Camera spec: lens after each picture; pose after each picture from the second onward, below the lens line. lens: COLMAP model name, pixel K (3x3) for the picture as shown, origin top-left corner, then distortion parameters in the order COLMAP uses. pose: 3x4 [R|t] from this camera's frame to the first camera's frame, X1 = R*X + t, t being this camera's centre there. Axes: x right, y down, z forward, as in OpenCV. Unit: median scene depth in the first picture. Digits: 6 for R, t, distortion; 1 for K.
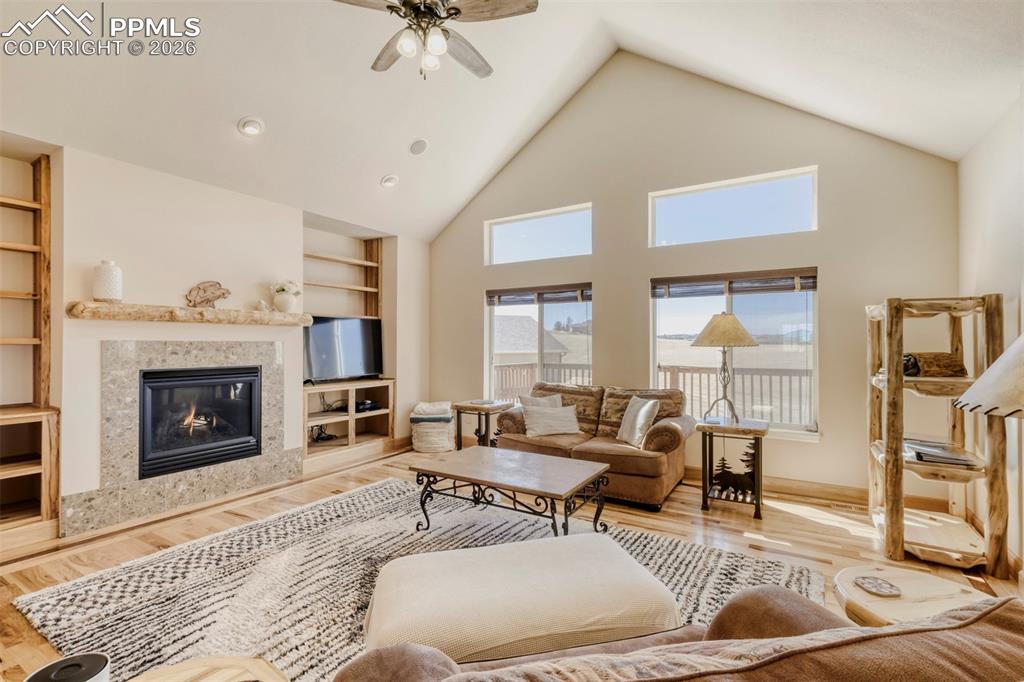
lens RADIAL K [[467.0, 0, 512.0], [0, 467.0, 341.0], [0, 0, 1]] dist [0.000590, 0.000716]
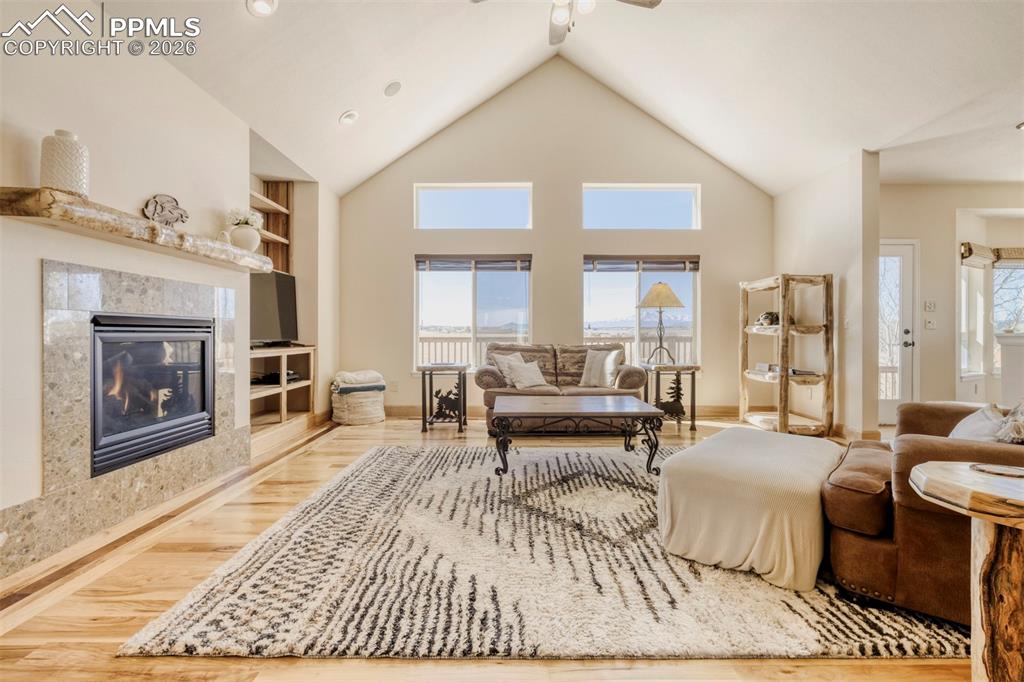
lens RADIAL K [[447.4, 0, 508.8], [0, 447.4, 337.3], [0, 0, 1]] dist [-0.003157, -0.000269]
pose [[0.849514, -0.001665, 0.527564, -0.566910], [-0.004721, 0.999931, 0.010758, 0.080343], [-0.527546, -0.011630, 0.849447, 0.143116]]
